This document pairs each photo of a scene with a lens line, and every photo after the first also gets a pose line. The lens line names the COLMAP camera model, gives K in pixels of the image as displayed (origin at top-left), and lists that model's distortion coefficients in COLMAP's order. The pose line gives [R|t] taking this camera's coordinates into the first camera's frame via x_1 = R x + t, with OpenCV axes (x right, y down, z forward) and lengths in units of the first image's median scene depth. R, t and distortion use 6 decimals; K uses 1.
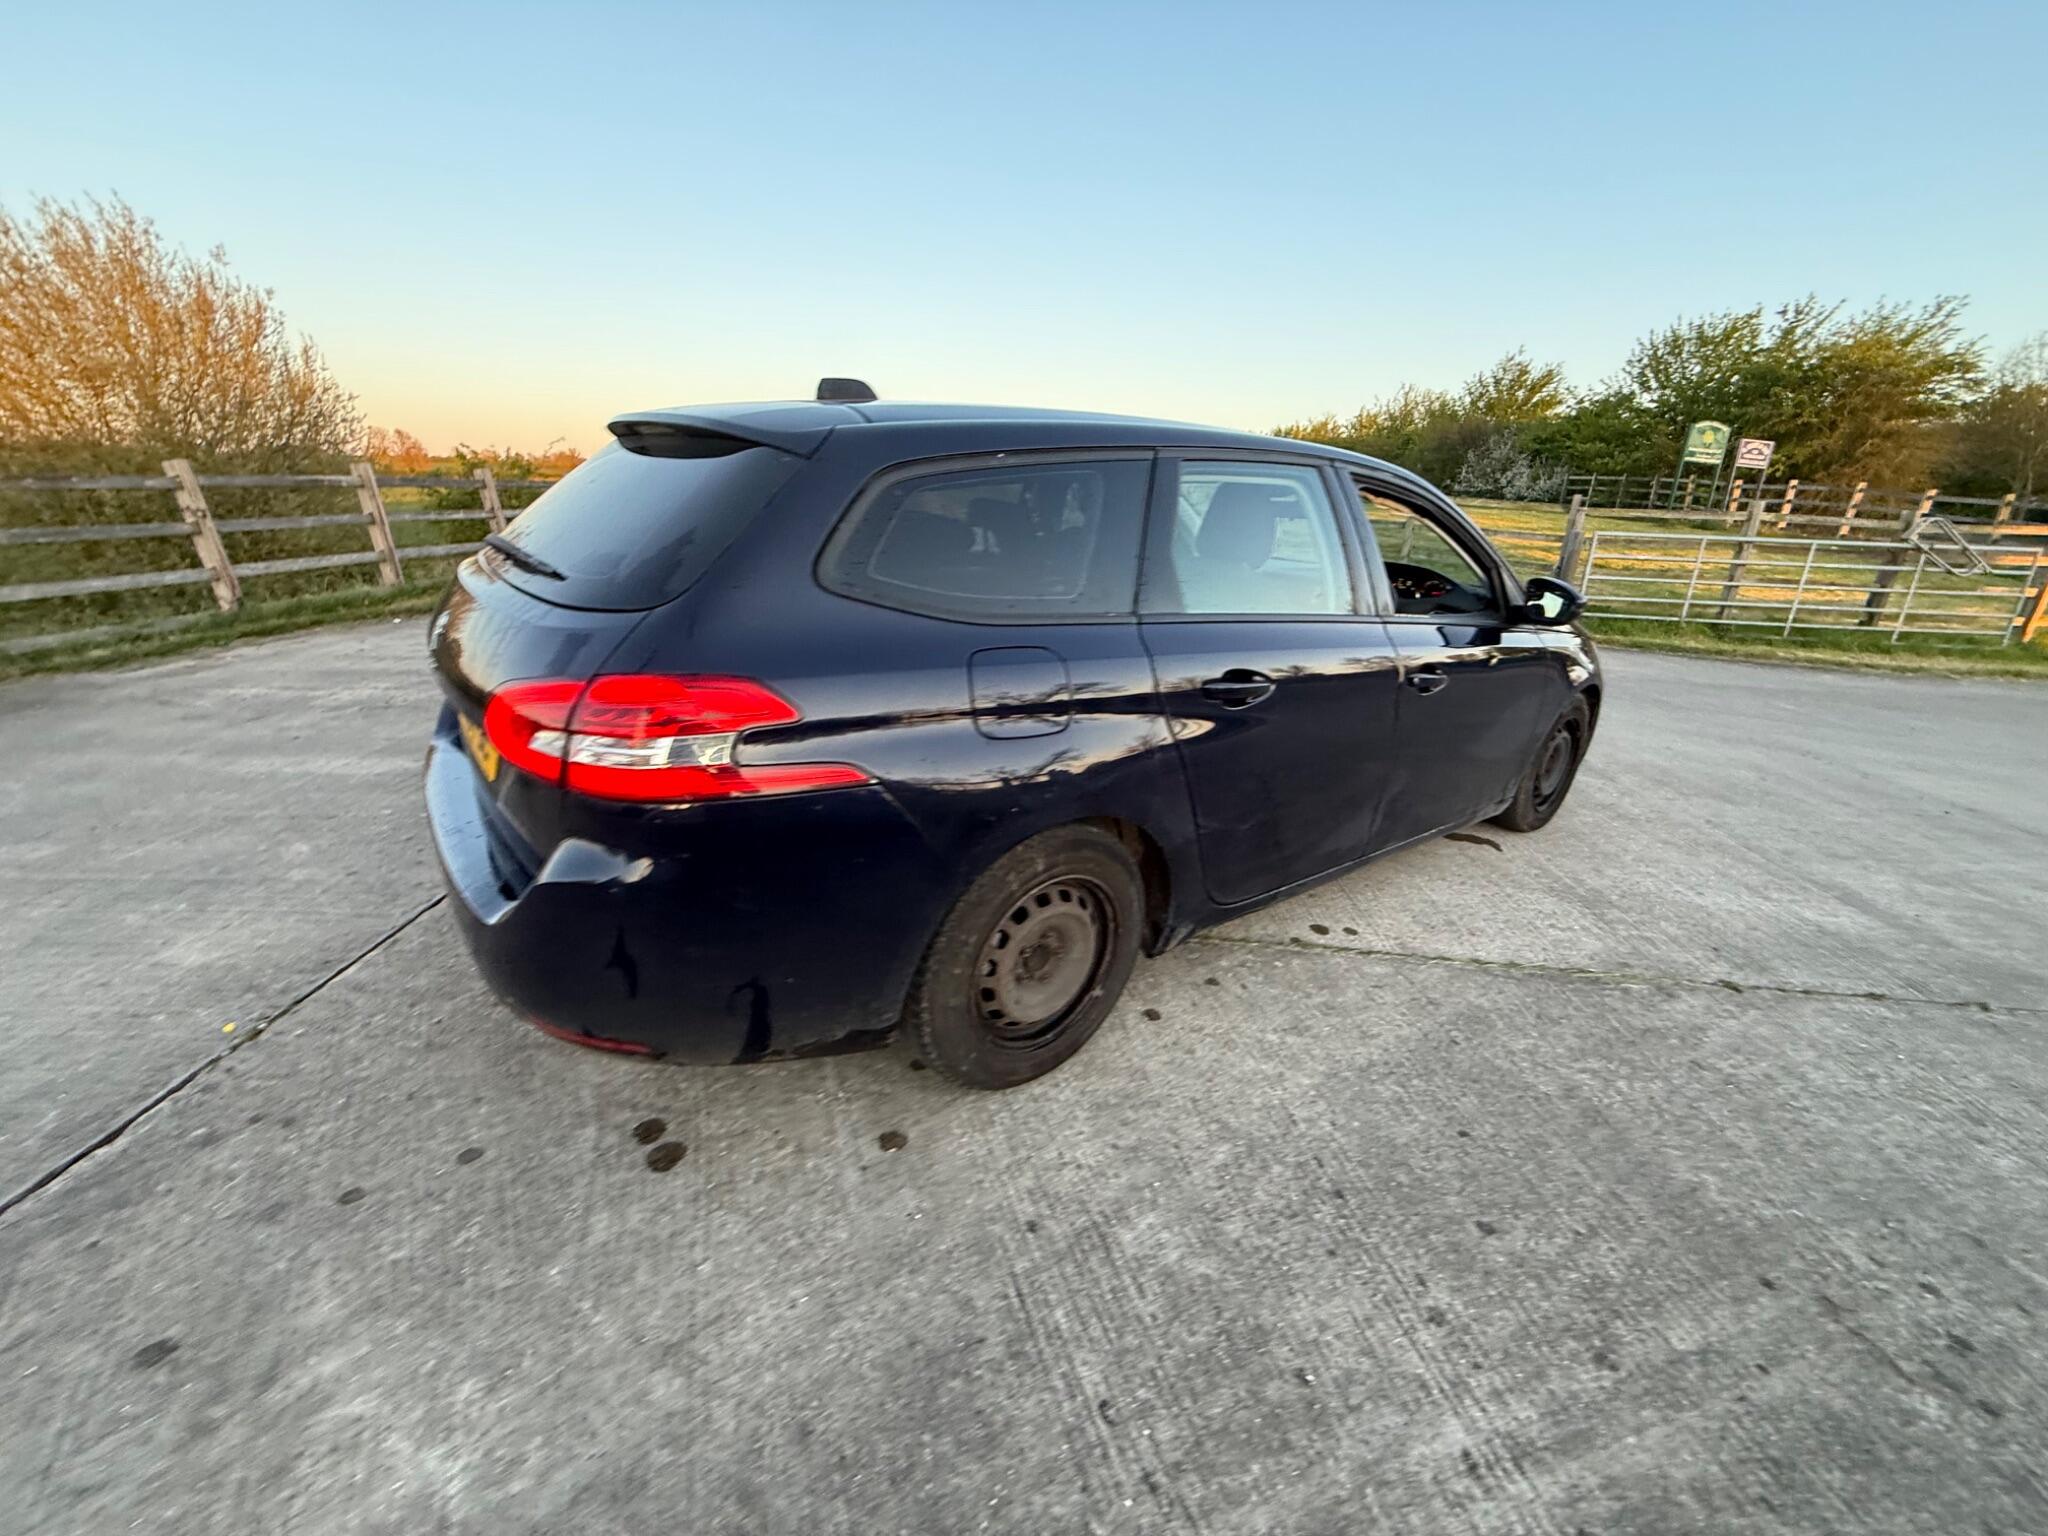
lens RADIAL K [[816.4, 0, 1021.3], [0, 816.4, 771.7], [0, 0, 1]] dist [0.000520, -0.000203]
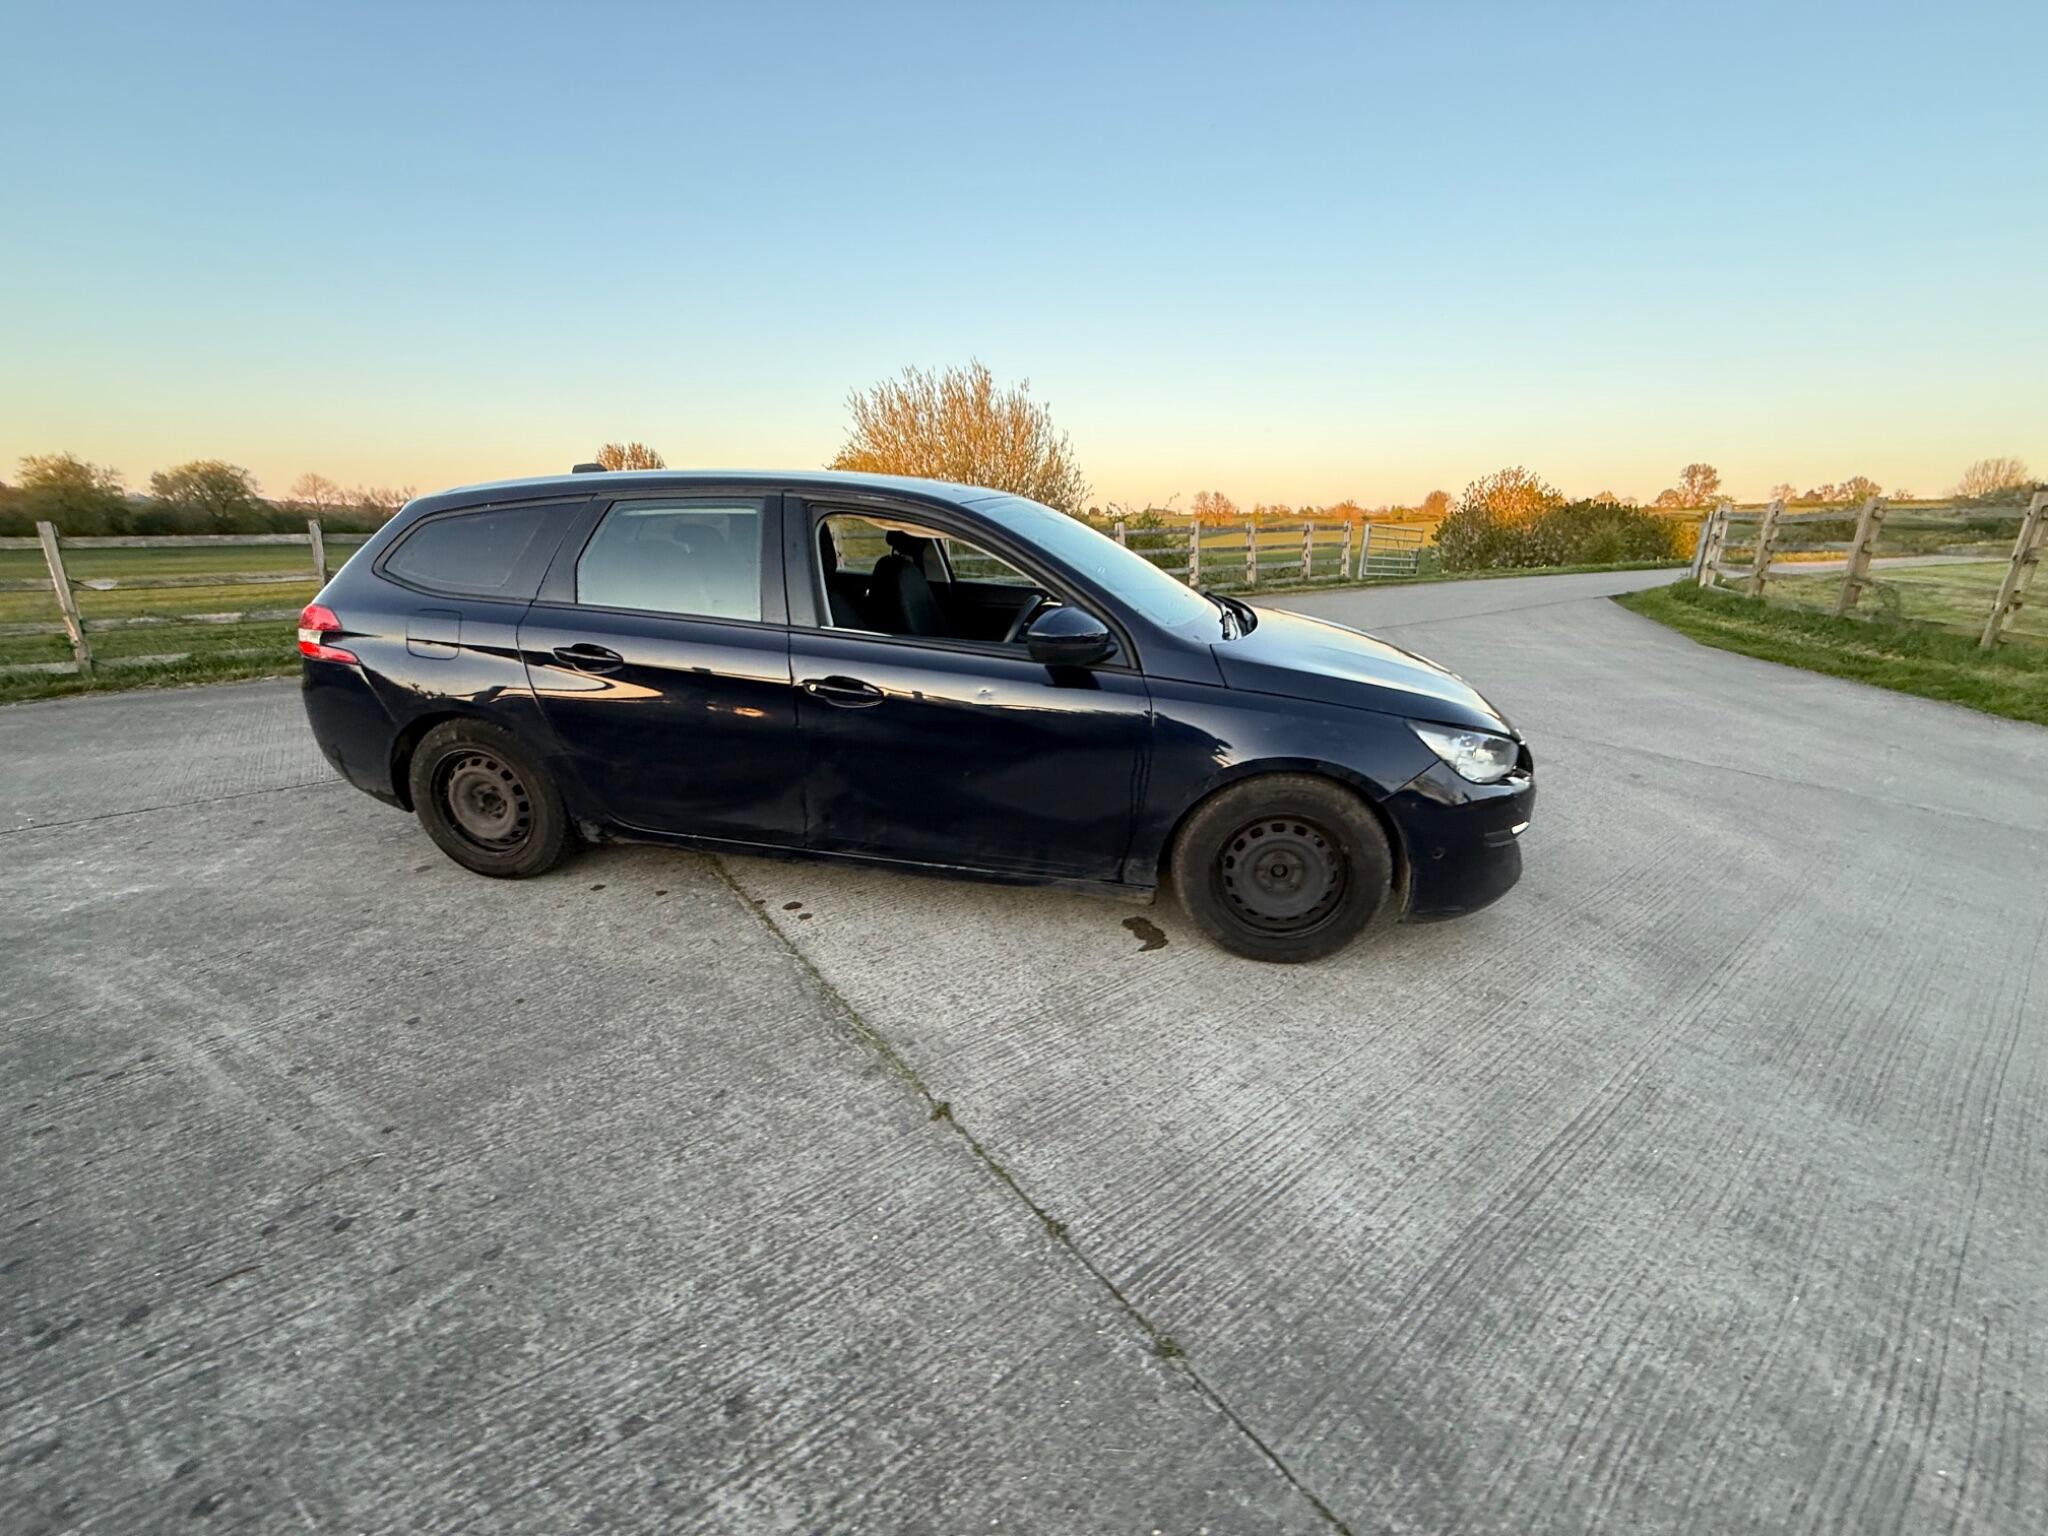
lens RADIAL K [[816.4, 0, 1019.4], [0, 816.4, 775.6], [0, 0, 1]] dist [0.000520, -0.000203]
pose [[0.657291, 0.191757, -0.728834, 1.921671], [-0.226537, 0.972635, 0.051601, -0.153729], [0.718784, 0.131191, 0.682744, 0.624795]]
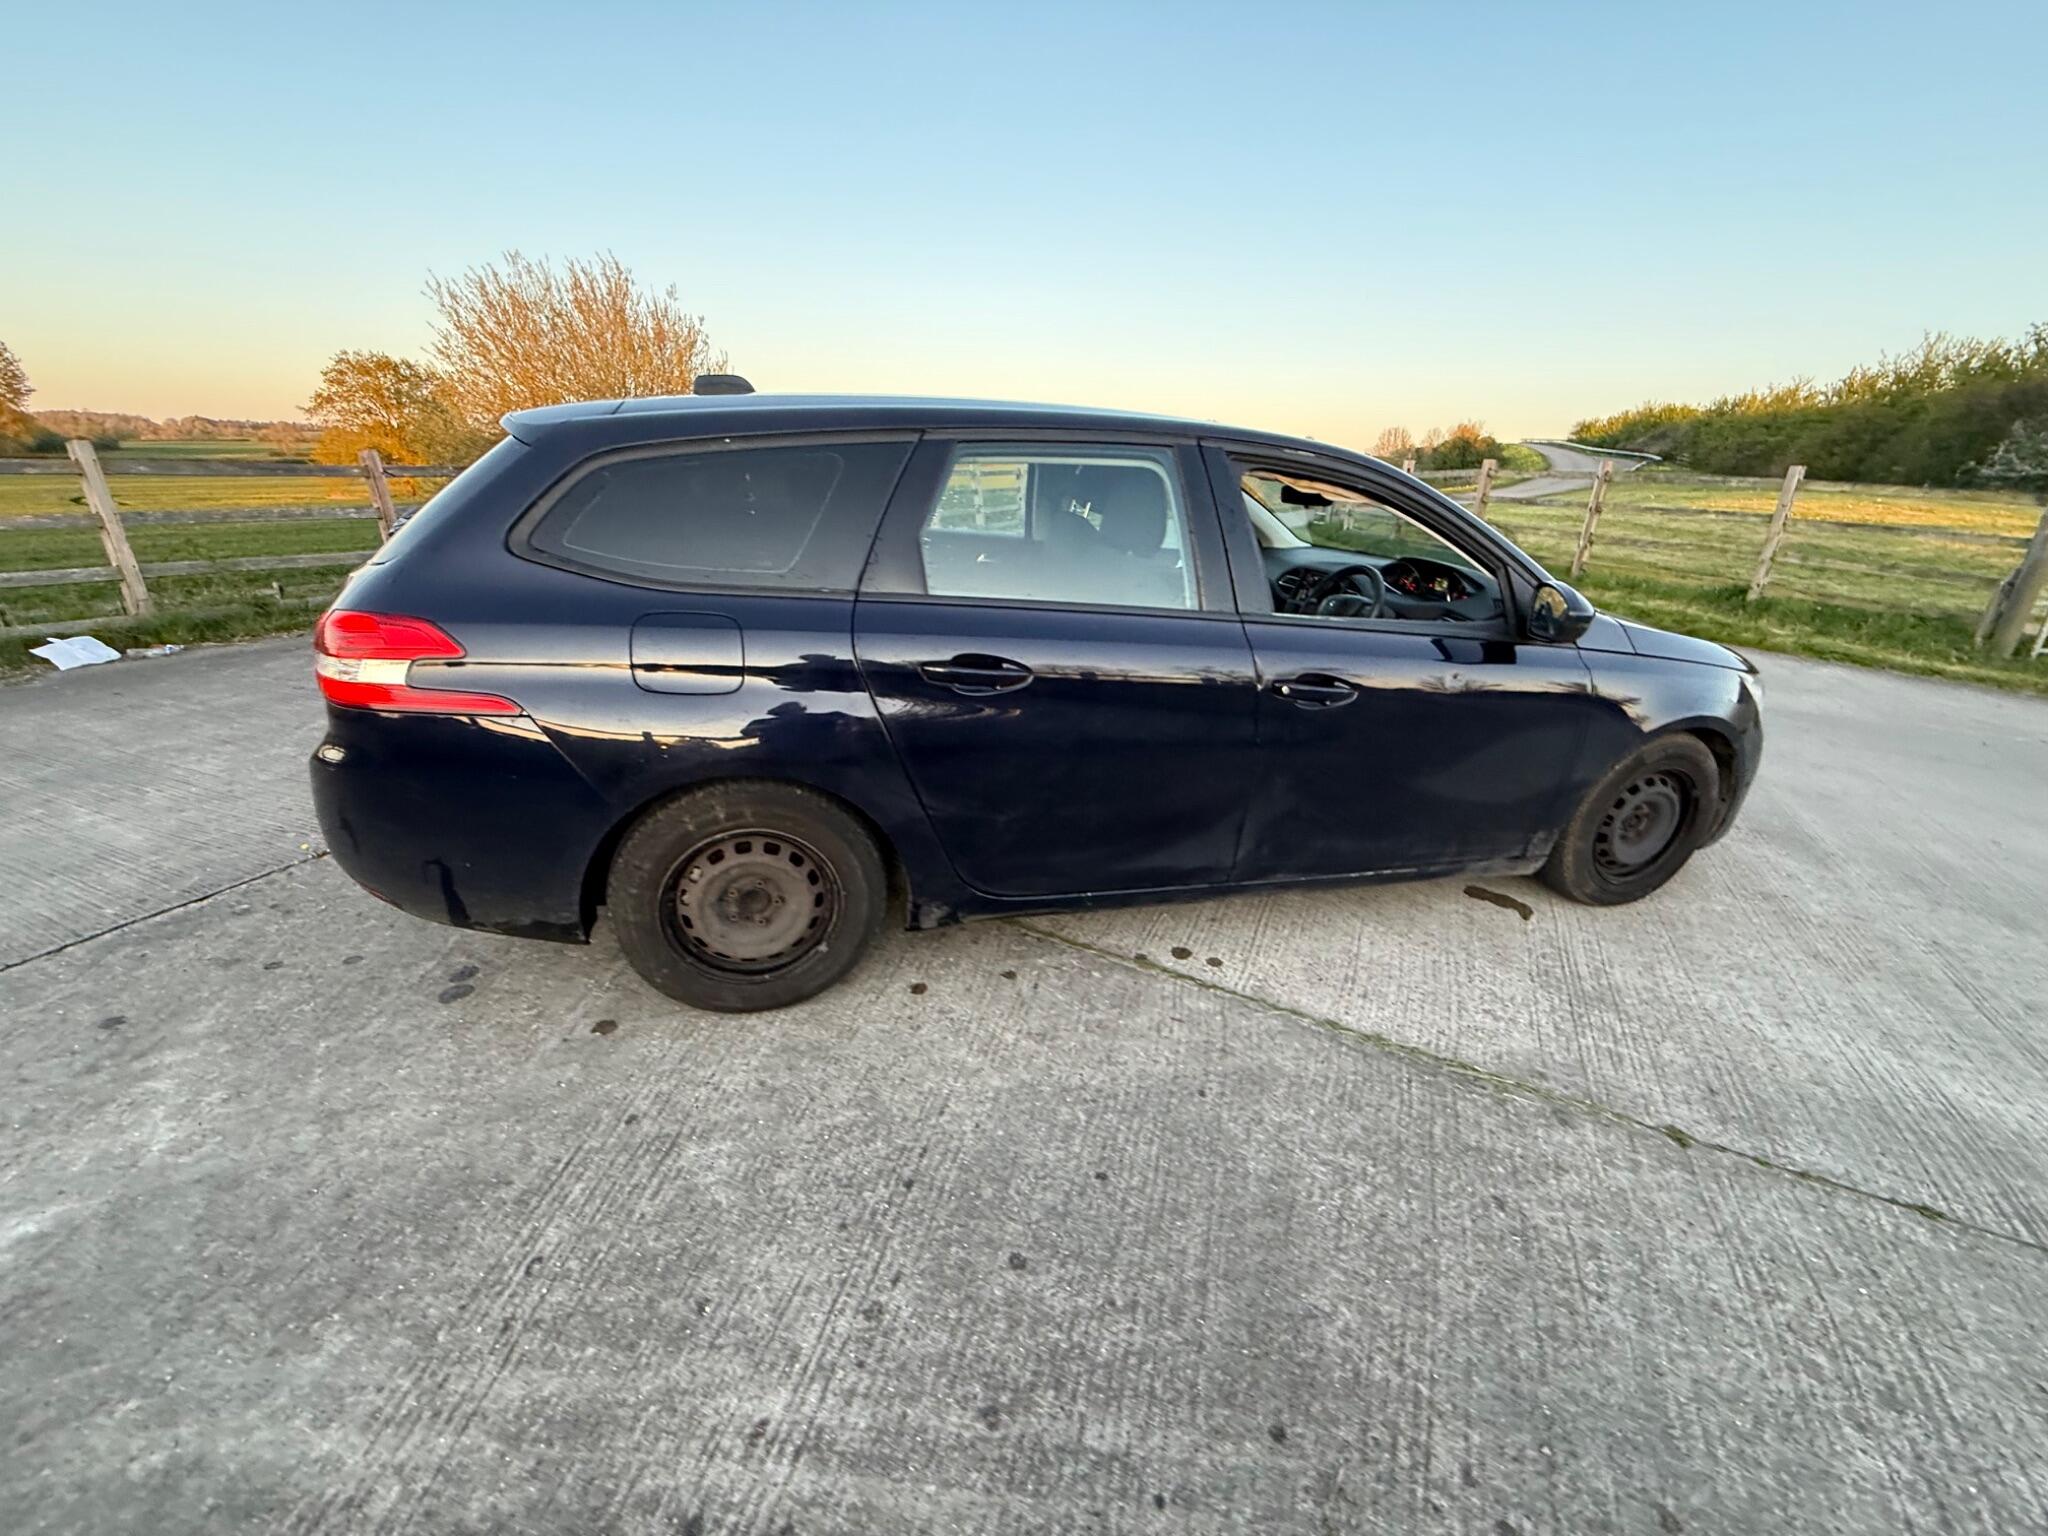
lens RADIAL K [[816.4, 0, 1019.7], [0, 816.4, 776.2], [0, 0, 1]] dist [0.000520, -0.000203]
pose [[0.923549, 0.130175, -0.360709, 0.718044], [-0.123442, 0.991473, 0.041752, -0.029199], [0.363068, 0.005966, 0.931743, 0.106316]]
